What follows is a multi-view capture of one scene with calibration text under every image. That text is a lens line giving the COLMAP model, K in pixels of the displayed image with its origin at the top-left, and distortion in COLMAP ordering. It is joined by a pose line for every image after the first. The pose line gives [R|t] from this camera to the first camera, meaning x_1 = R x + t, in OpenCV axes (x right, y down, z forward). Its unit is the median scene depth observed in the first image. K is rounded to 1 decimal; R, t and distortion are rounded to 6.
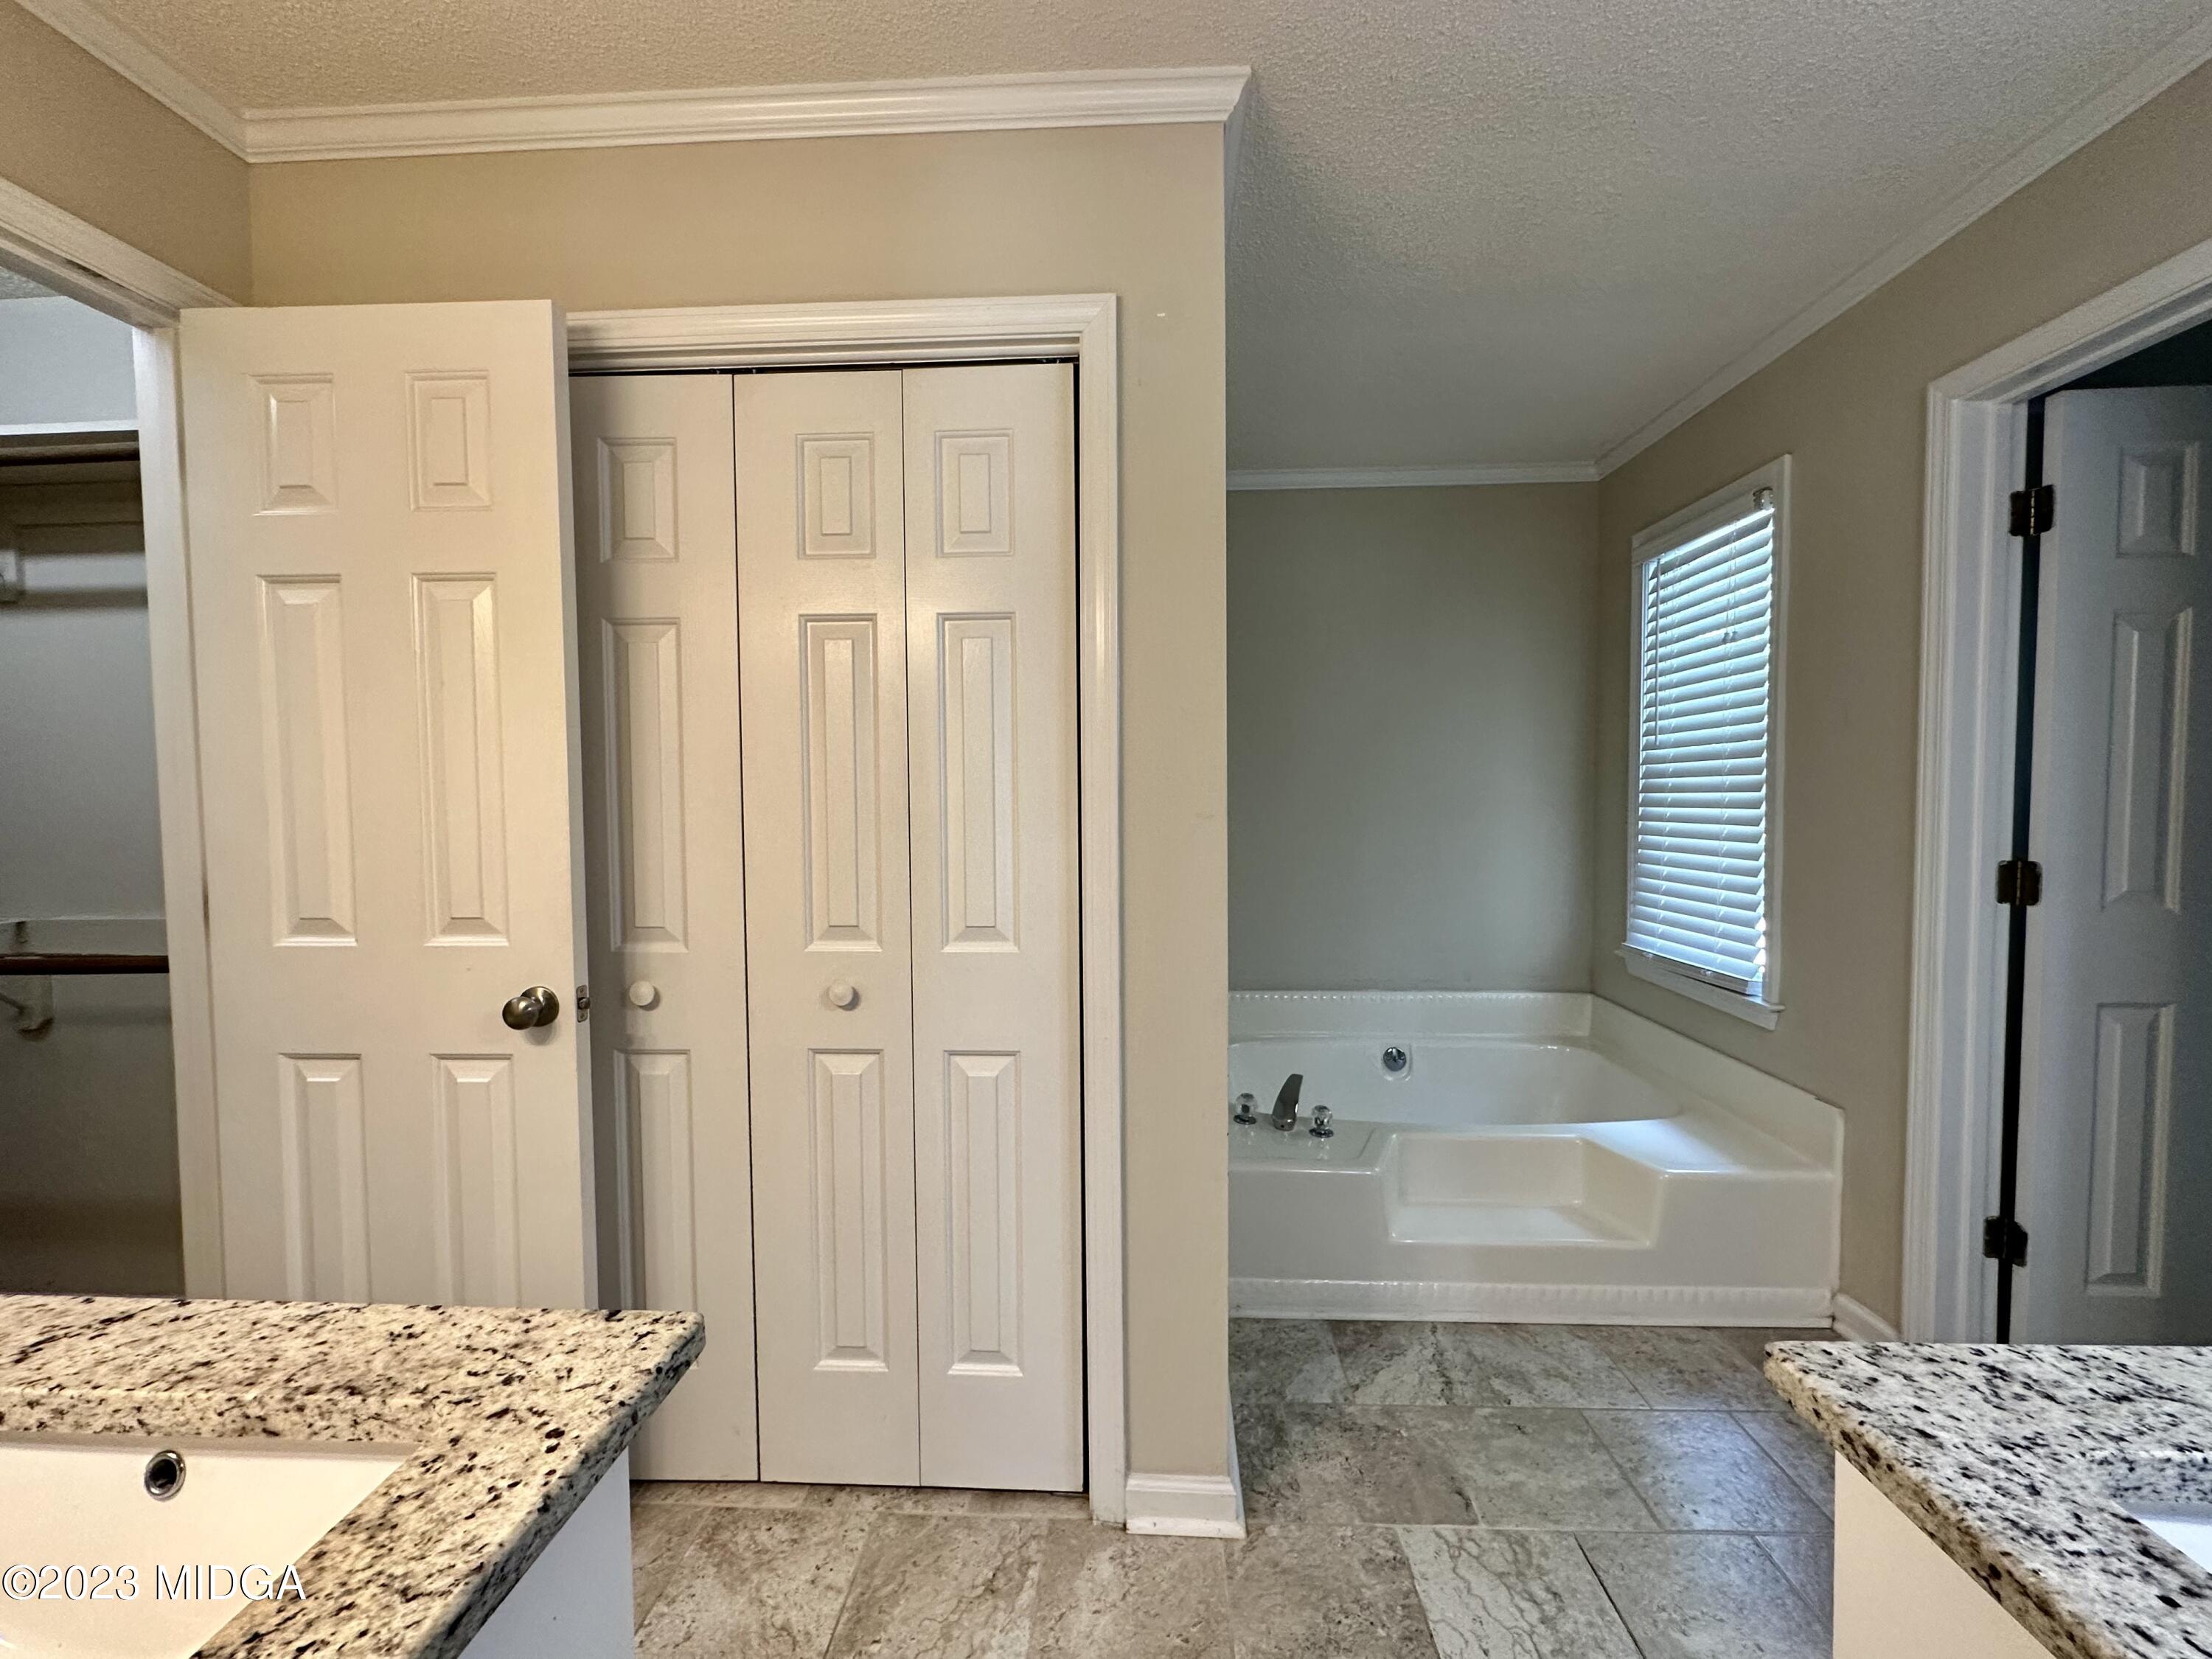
lens RADIAL K [[882.6, 0, 1099.1], [0, 882.6, 825.3], [0, 0, 1]] dist [-0.000153, -0.000377]
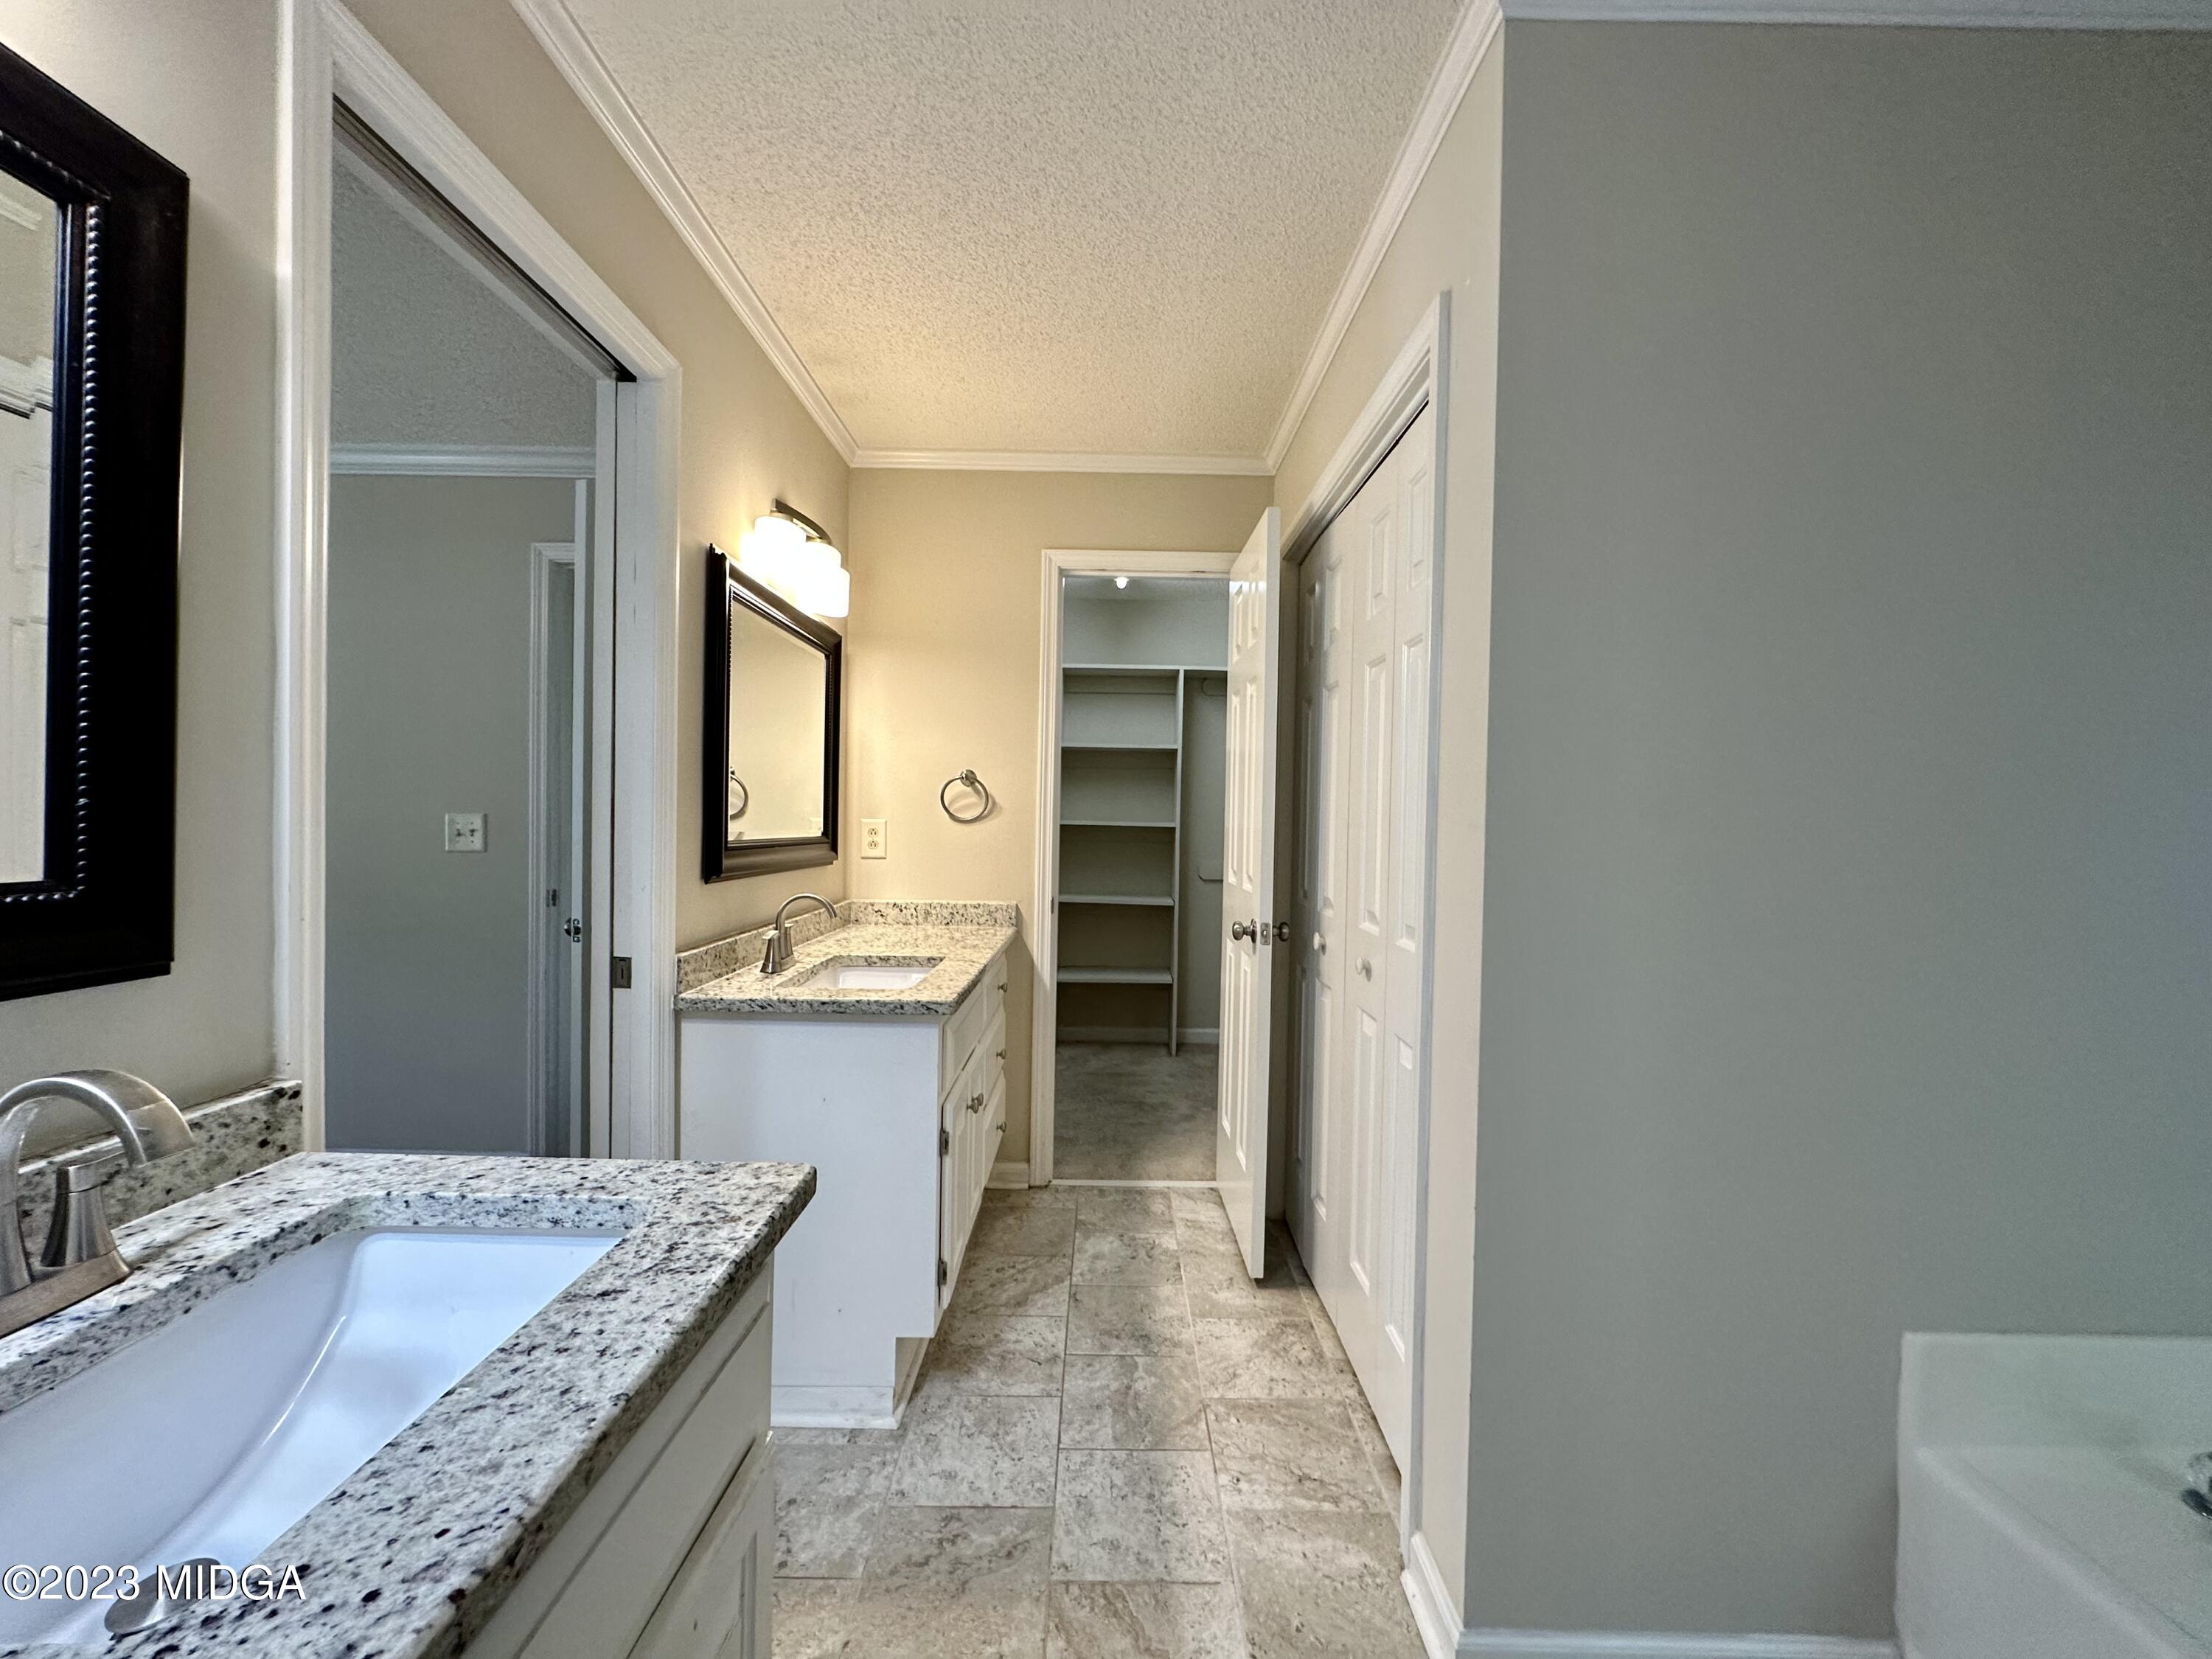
lens RADIAL K [[882.6, 0, 1103.4], [0, 882.6, 818.8], [0, 0, 1]] dist [-0.000153, -0.000377]
pose [[0.046875, 0.007798, -0.998870, 2.378785], [-0.050888, 0.998690, 0.005409, 0.003464], [0.997604, 0.050577, 0.047211, 1.487675]]
